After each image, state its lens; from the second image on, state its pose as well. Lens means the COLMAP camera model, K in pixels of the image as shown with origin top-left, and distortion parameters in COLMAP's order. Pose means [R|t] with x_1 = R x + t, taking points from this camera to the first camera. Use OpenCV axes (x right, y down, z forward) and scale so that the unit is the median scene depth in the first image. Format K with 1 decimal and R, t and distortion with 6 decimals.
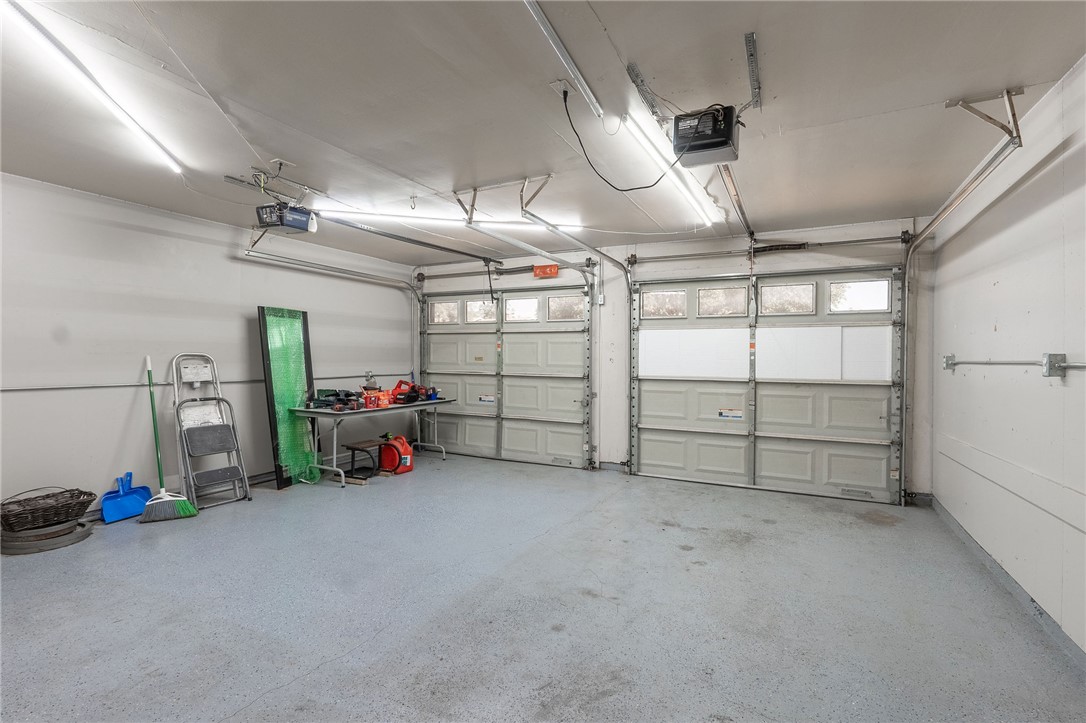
lens RADIAL K [[497.7, 0, 543.5], [0, 497.7, 362.7], [0, 0, 1]] dist [-0.006318, -0.001131]
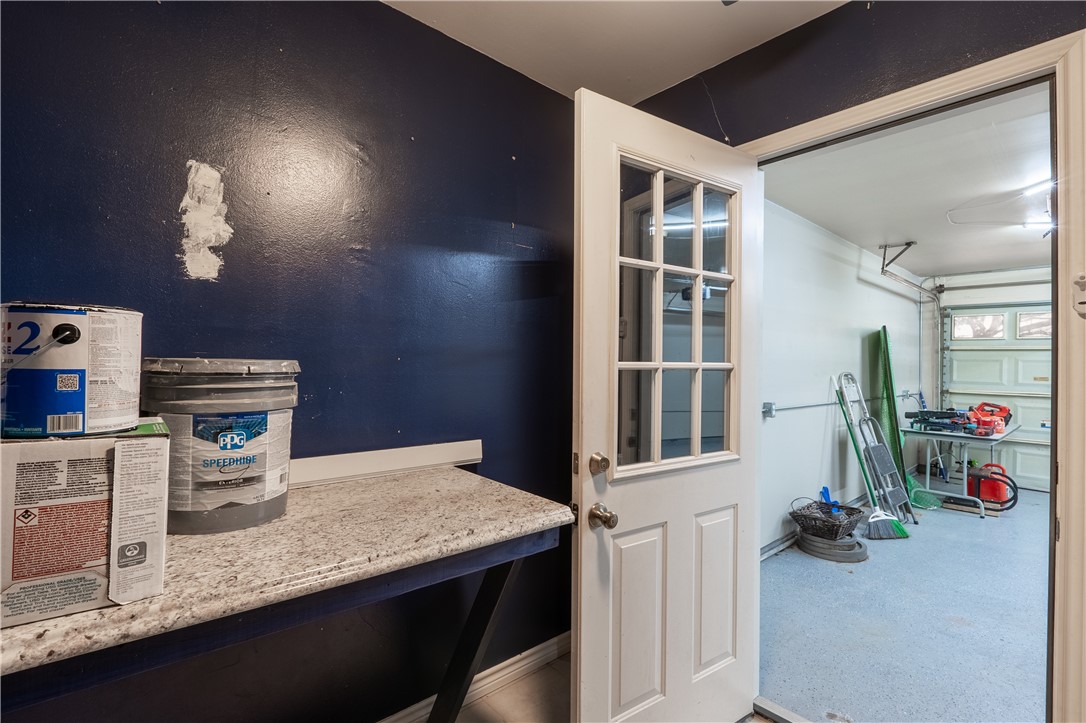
lens RADIAL K [[494.1, 0, 545.2], [0, 494.1, 359.9], [0, 0, 1]] dist [-0.009489, 0.000795]
pose [[0.928864, 0.003279, -0.370407, -0.591726], [-0.012161, 0.999692, -0.021648, -0.011304], [0.370222, 0.024612, 0.928617, -0.117281]]
